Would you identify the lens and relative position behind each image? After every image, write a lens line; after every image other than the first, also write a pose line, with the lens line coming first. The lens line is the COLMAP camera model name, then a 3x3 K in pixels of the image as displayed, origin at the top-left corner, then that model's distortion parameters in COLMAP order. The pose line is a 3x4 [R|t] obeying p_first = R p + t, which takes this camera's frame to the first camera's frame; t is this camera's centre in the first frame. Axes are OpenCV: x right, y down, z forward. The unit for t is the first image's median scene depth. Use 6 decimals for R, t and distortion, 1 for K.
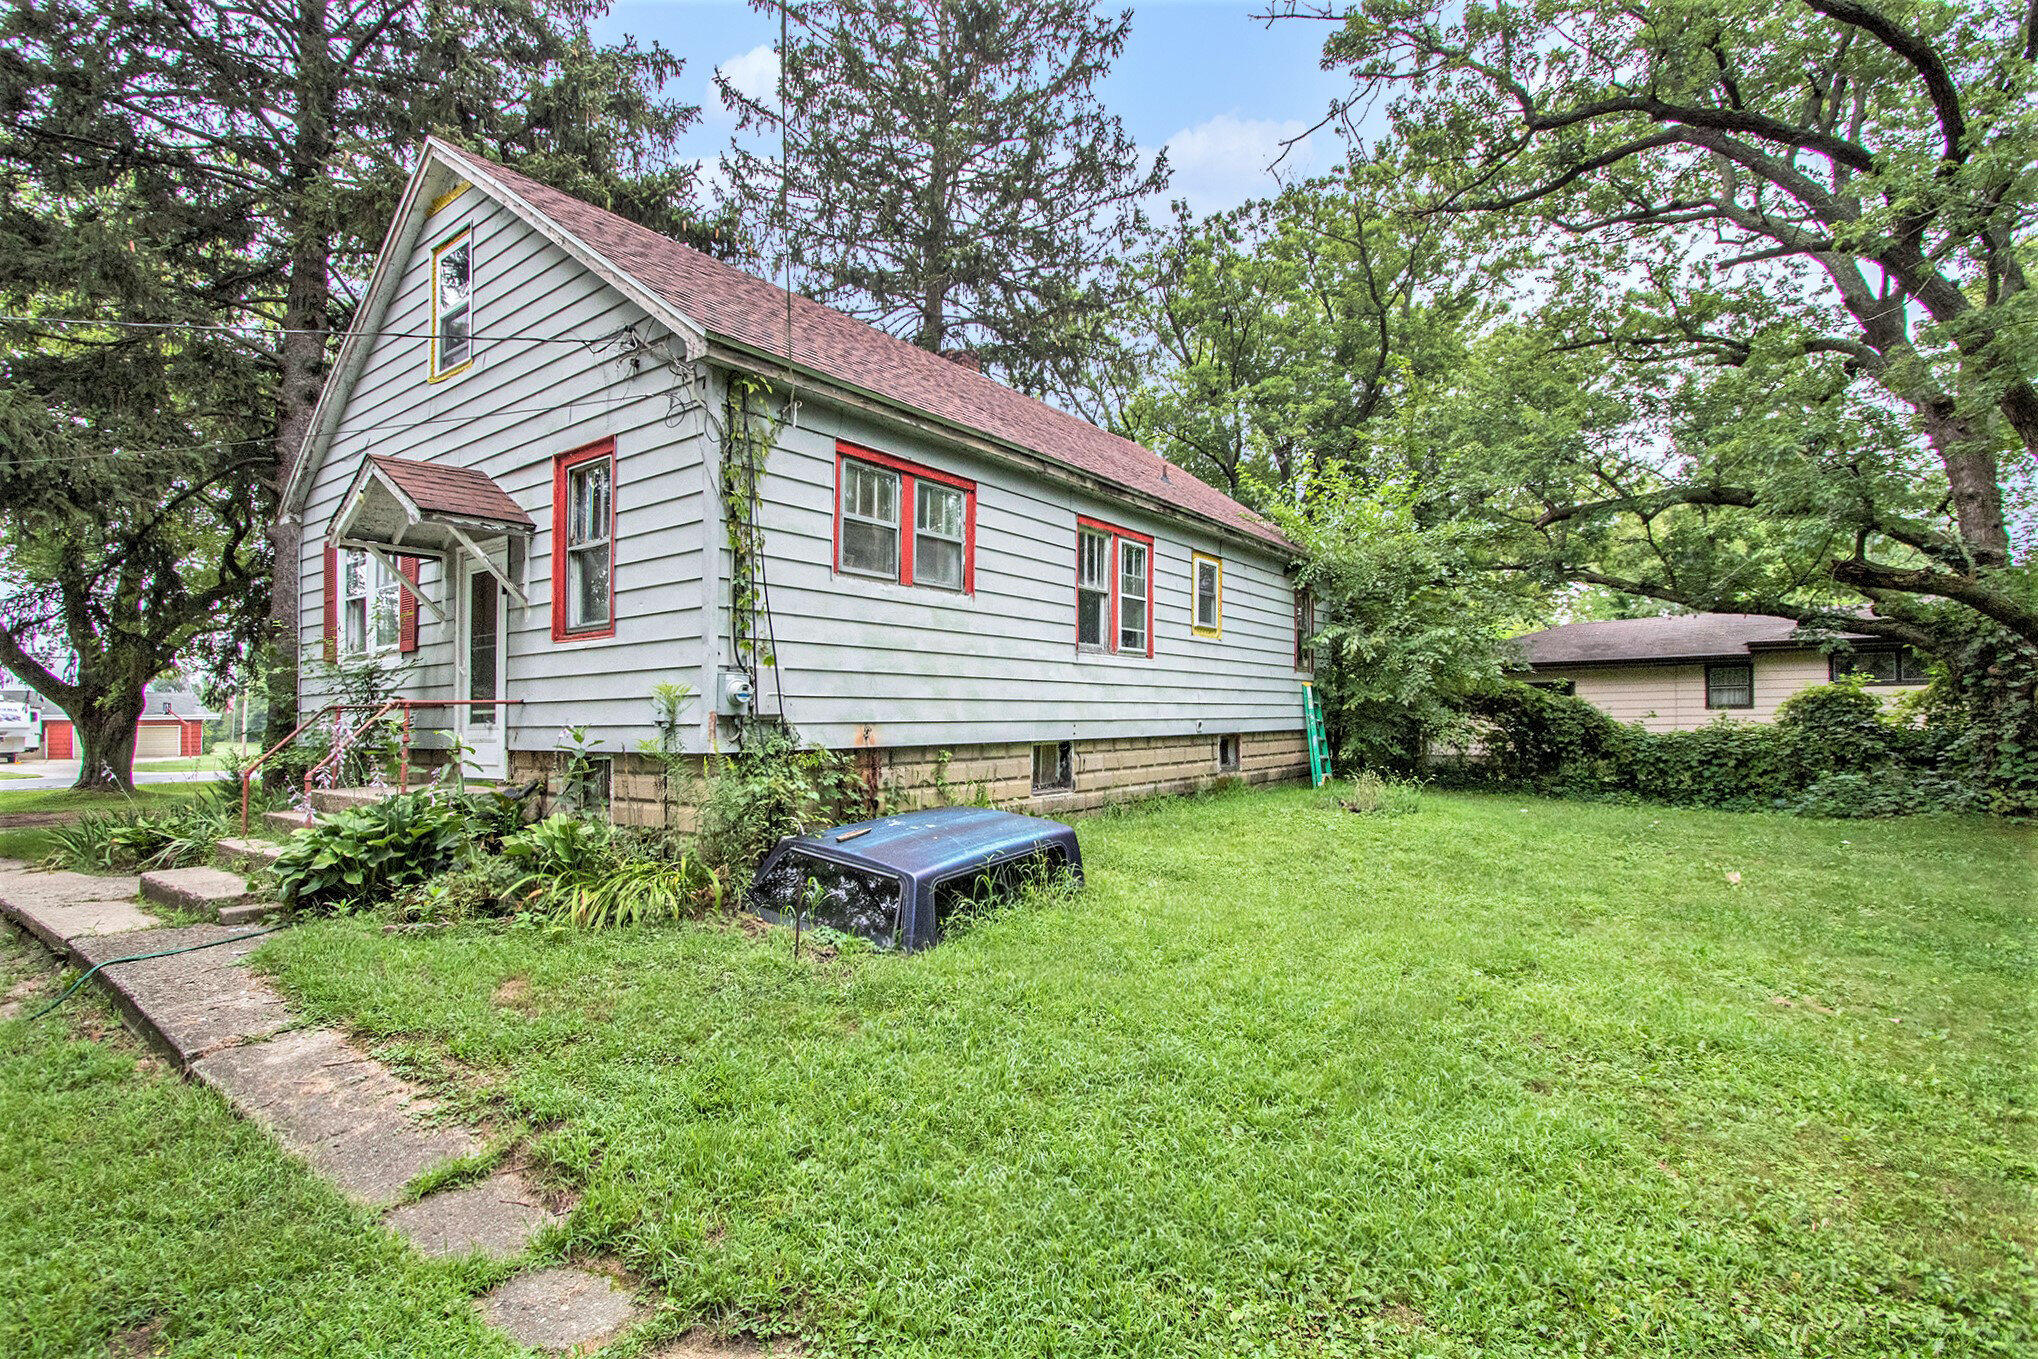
lens RADIAL K [[961.5, 0, 1000.3], [0, 961.5, 681.4], [0, 0, 1]] dist [-0.004072, -0.000188]
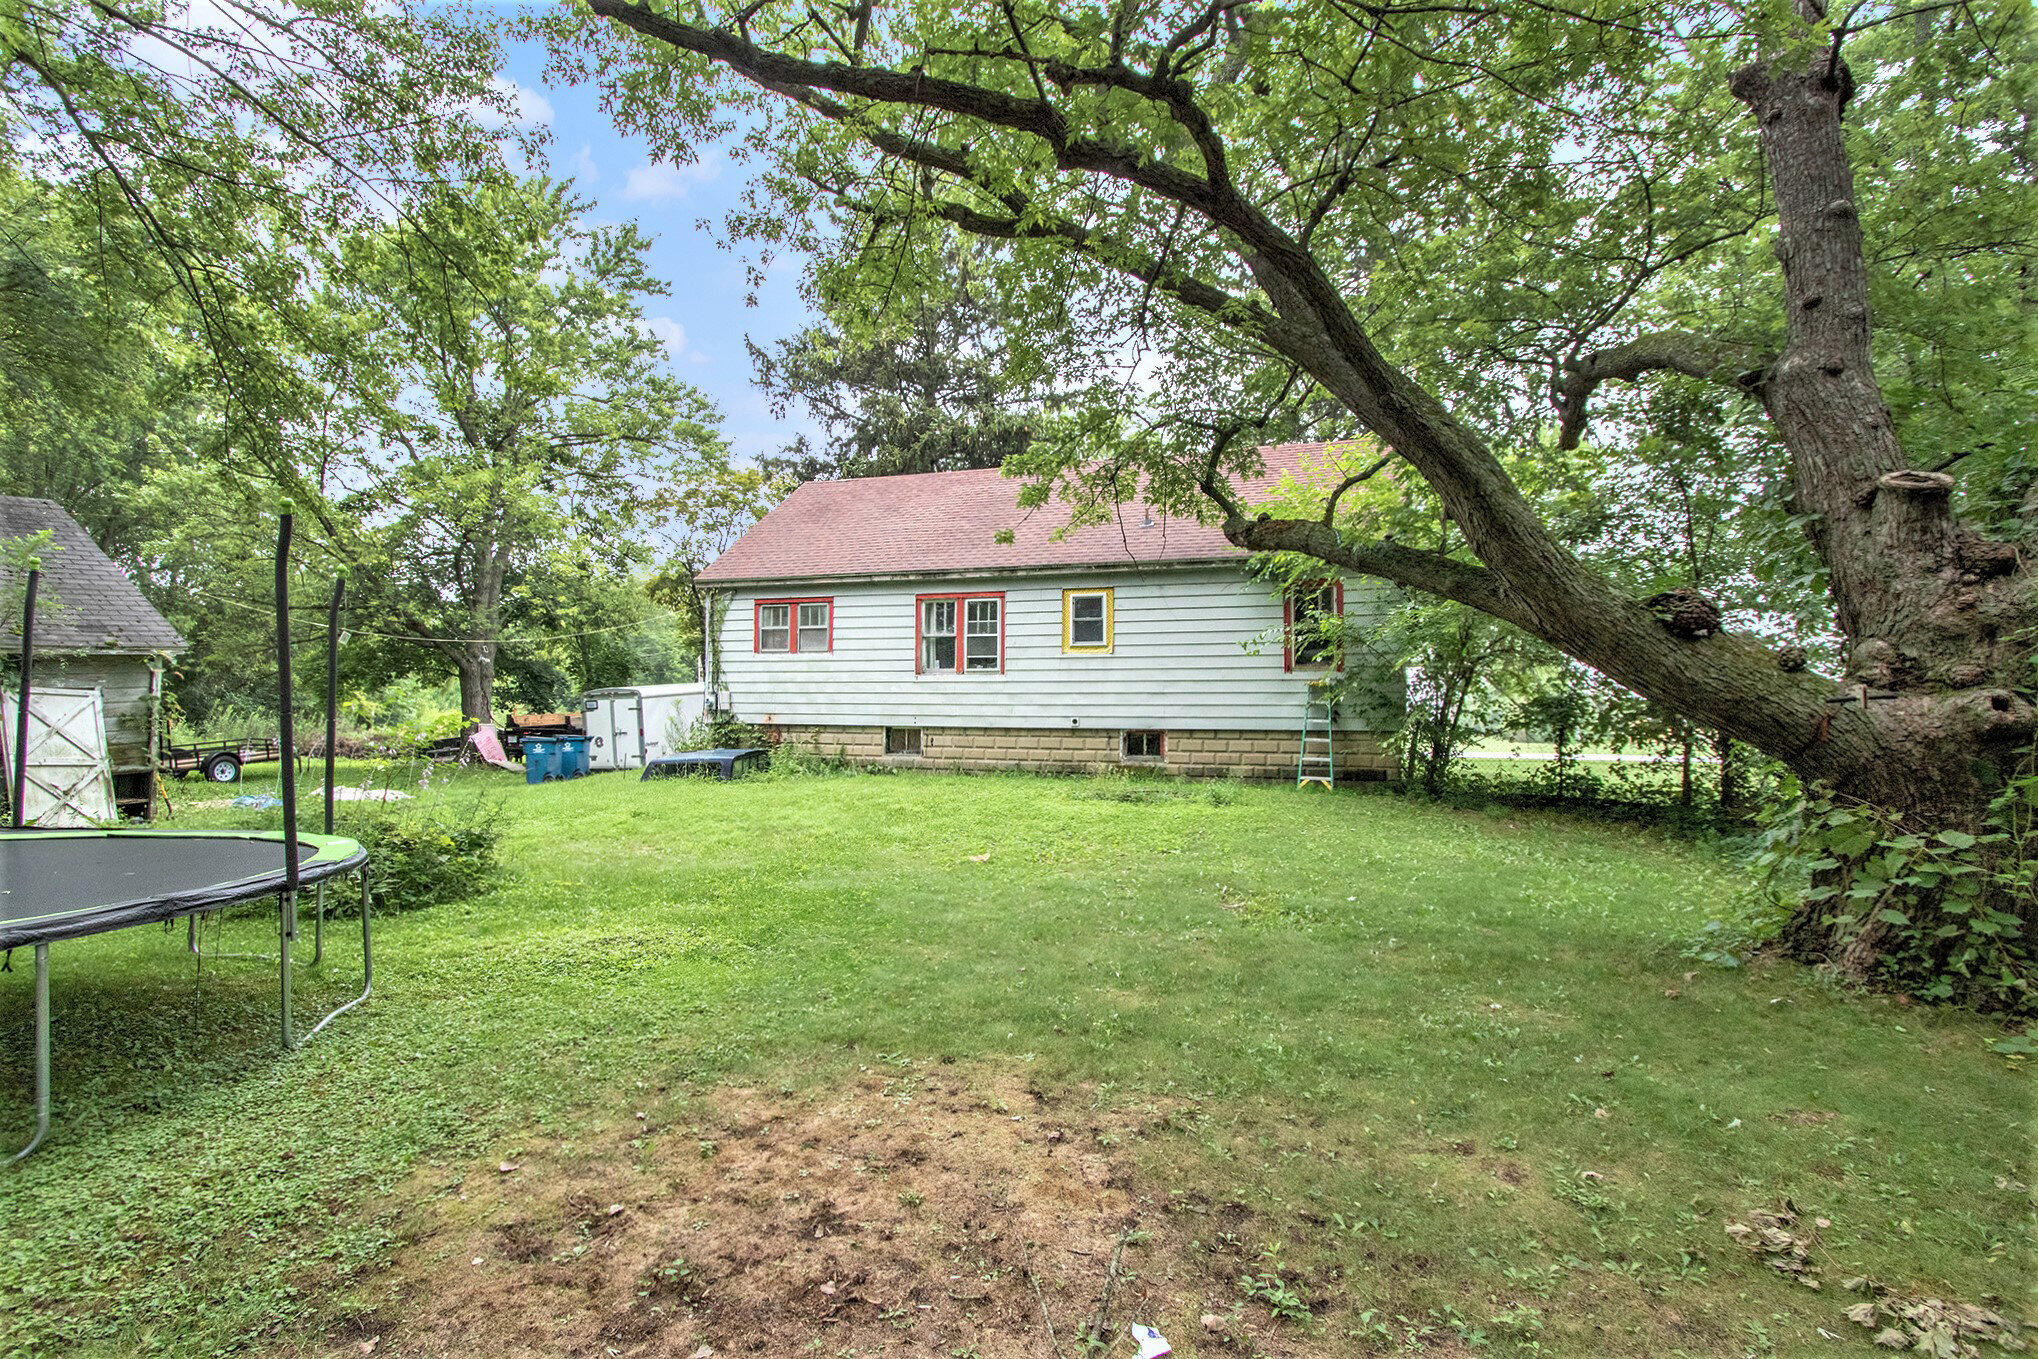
lens RADIAL K [[961.5, 0, 1000.3], [0, 961.5, 681.4], [0, 0, 1]] dist [-0.004072, -0.000188]
pose [[0.305643, 0.000425, -0.952146, 1.886760], [0.032808, 0.999401, 0.010978, -0.036279], [0.951581, -0.034593, 0.305446, 0.663333]]
